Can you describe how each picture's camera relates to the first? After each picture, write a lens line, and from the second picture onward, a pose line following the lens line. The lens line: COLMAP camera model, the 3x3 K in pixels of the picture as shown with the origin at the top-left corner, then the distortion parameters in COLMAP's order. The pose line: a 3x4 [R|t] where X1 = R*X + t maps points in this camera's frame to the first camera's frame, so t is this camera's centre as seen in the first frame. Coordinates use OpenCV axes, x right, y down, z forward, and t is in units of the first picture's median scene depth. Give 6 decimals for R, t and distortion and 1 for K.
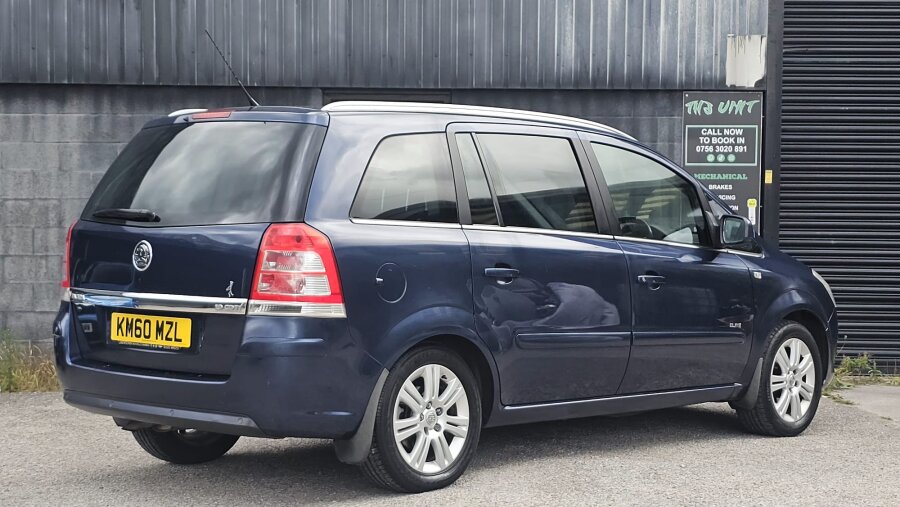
lens RADIAL K [[1803.6, 0, 450.1], [0, 1803.6, 299.4], [0, 0, 1]] dist [0.207236, -0.406200]
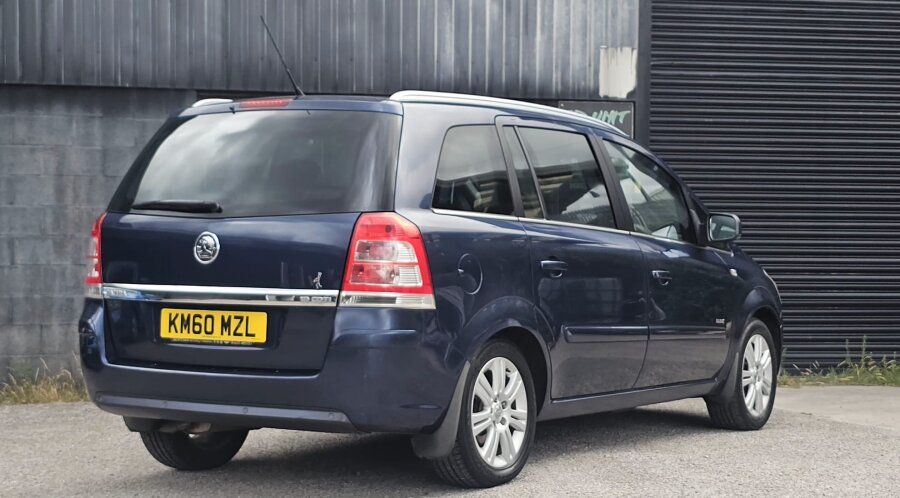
lens RADIAL K [[1822.7, 0, 500.8], [0, 1822.7, 284.5], [0, 0, 1]] dist [0.215476, -0.859906]
pose [[0.976284, -0.006106, 0.216408, -0.125427], [0.011054, 0.999704, -0.021665, 0.009868], [-0.216212, 0.023543, 0.976063, 0.011879]]
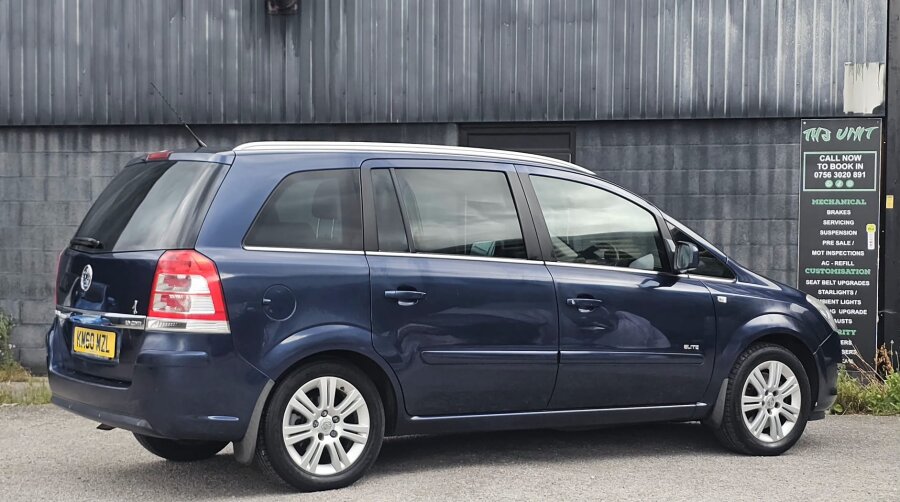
lens RADIAL K [[1744.7, 0, 416.3], [0, 1744.7, 283.5], [0, 0, 1]] dist [0.279295, -1.120154]
pose [[0.965473, 0.006841, -0.260412, 0.179752], [-0.011907, 0.999769, -0.017878, -0.001616], [0.260229, 0.020362, 0.965332, -0.015708]]
